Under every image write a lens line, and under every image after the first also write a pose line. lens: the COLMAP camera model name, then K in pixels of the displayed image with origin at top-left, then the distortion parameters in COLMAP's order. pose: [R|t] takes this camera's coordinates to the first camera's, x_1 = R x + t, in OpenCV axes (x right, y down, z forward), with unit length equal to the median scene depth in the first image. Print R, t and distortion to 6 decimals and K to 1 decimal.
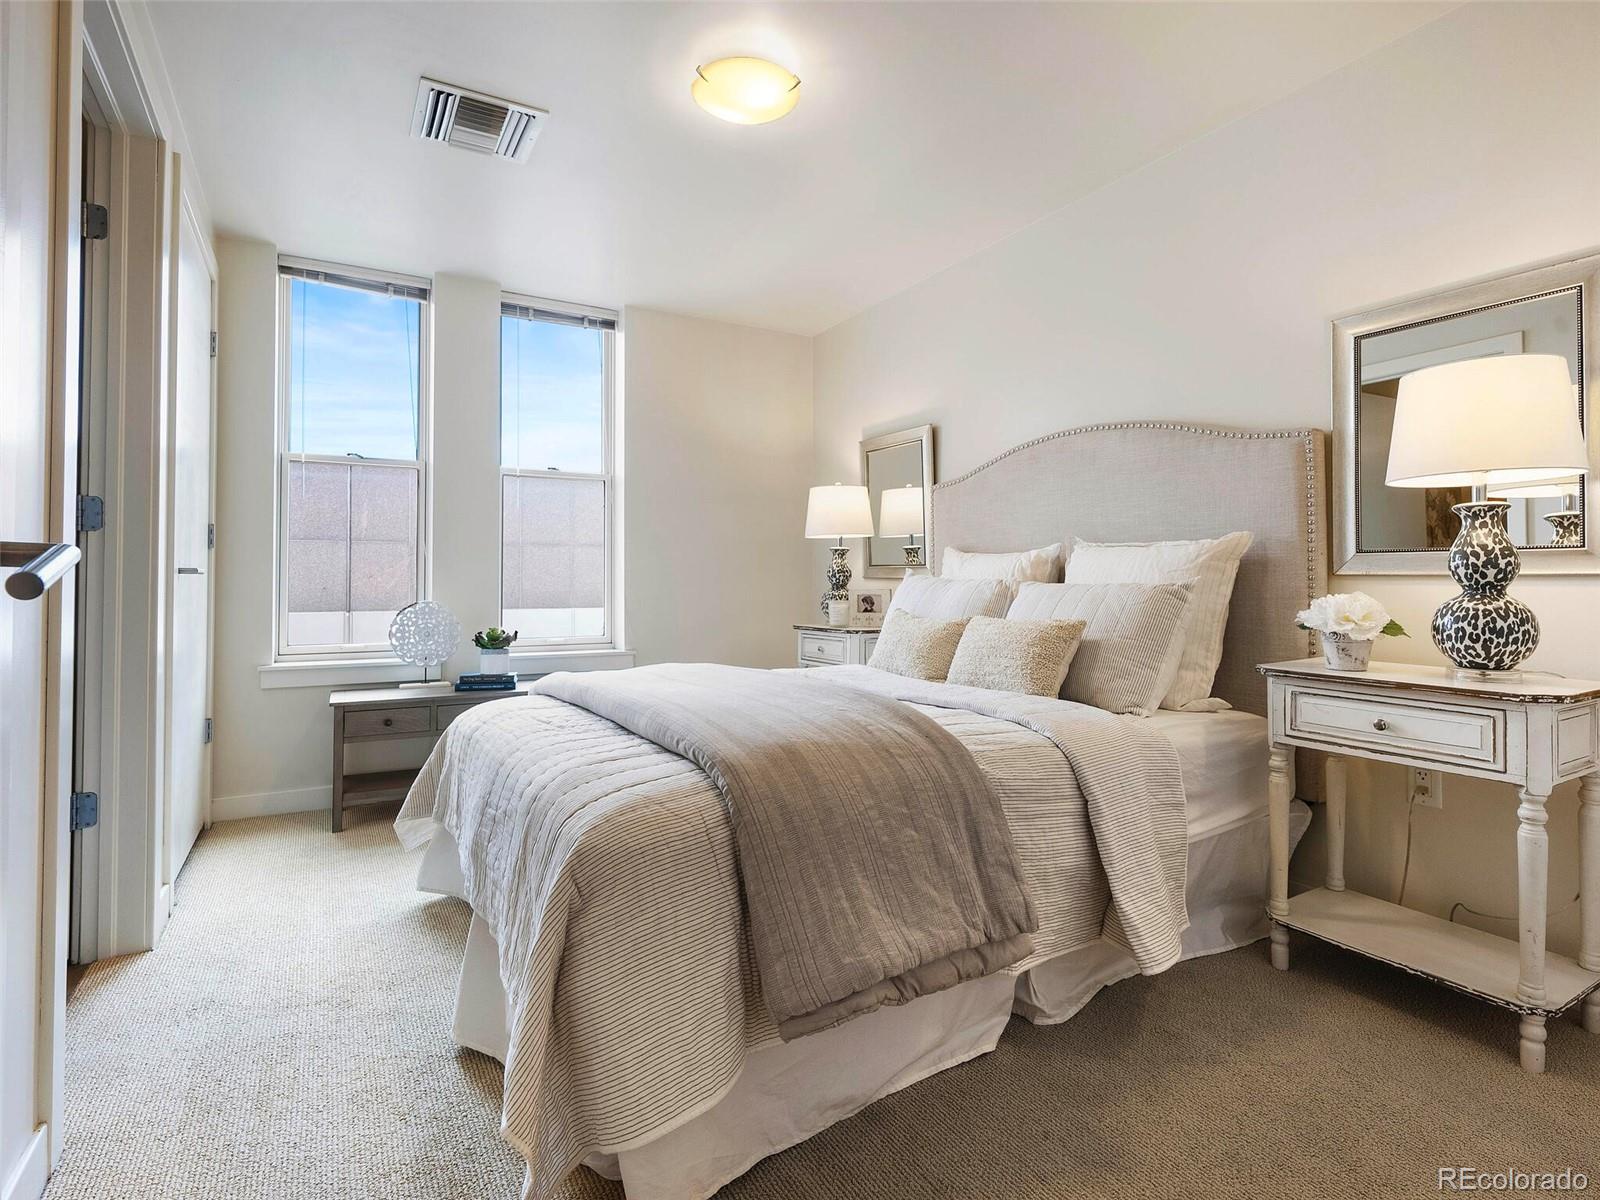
lens RADIAL K [[817.7, 0, 798.2], [0, 817.7, 571.2], [0, 0, 1]] dist [-0.001170, -0.000164]
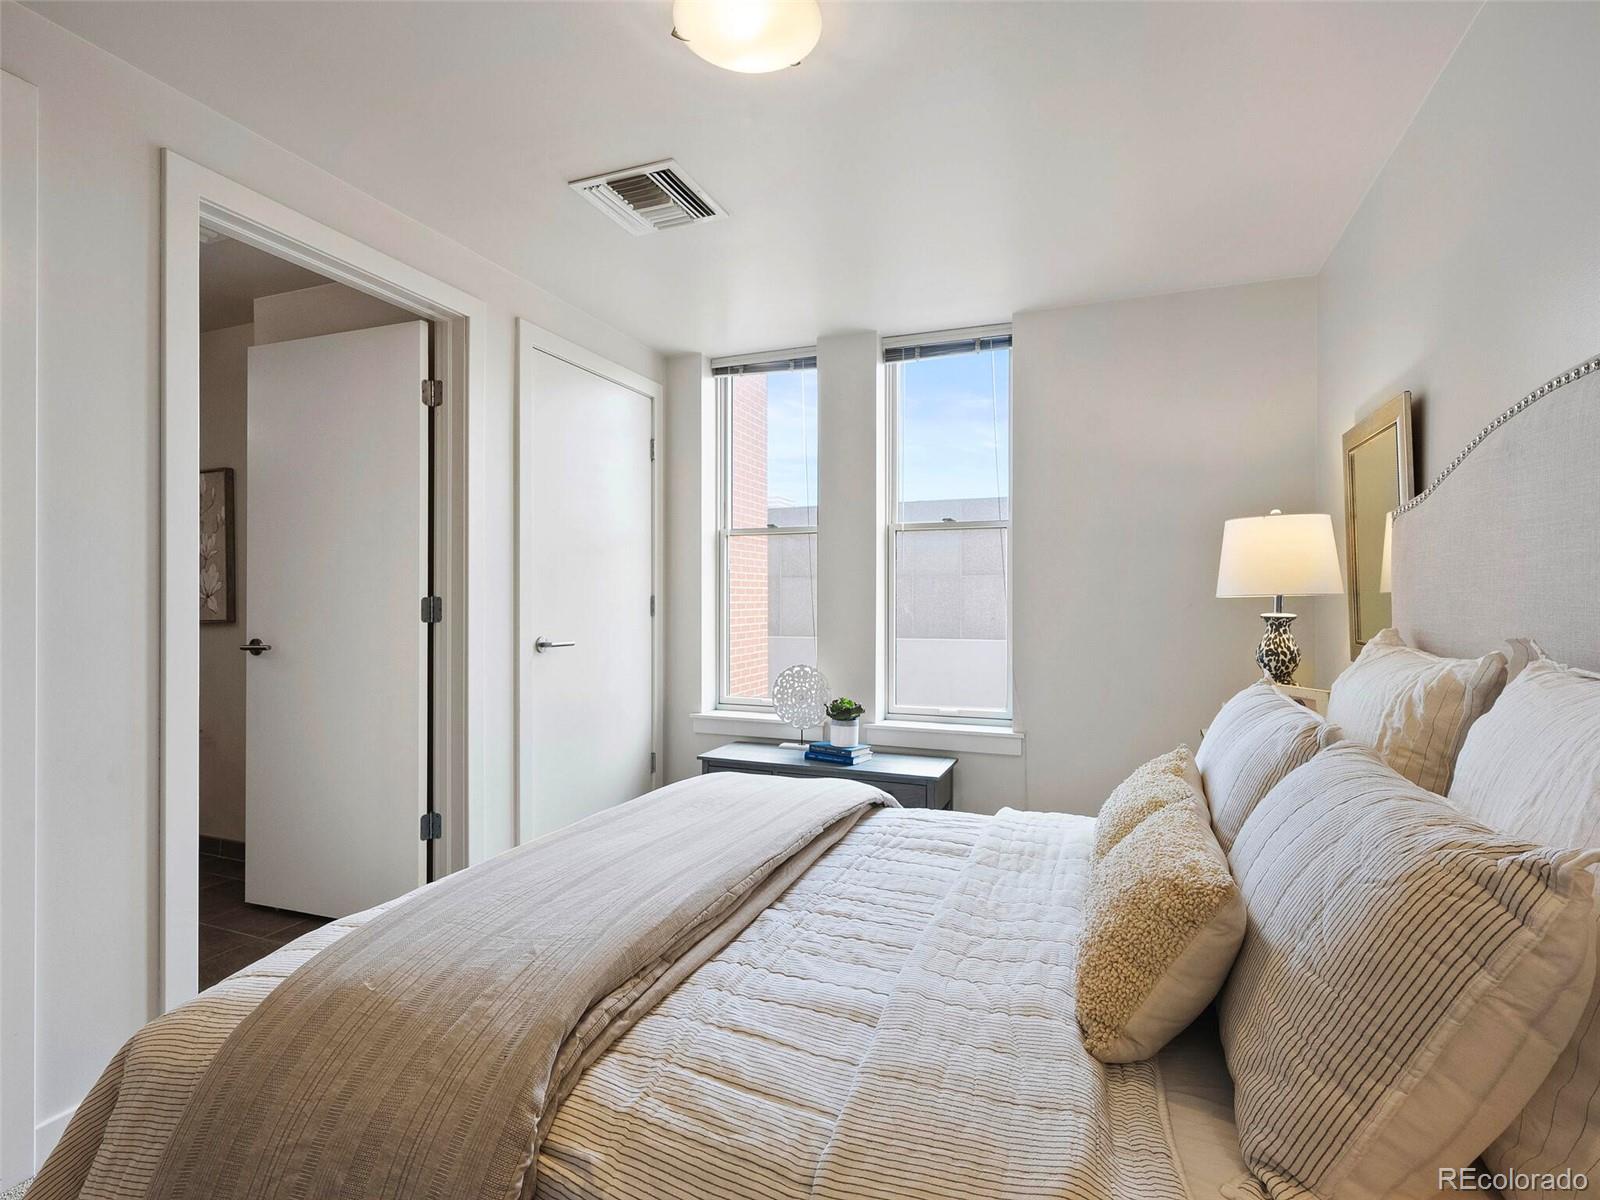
lens RADIAL K [[805.8, 0, 800.0], [0, 805.8, 600.0], [0, 0, 1]] dist [-0.001104, -0.000206]
pose [[0.626356, 0.000248, -0.779537, 0.419695], [0.011098, 0.999896, 0.009236, -0.068649], [0.779458, -0.014436, 0.626288, 0.469654]]
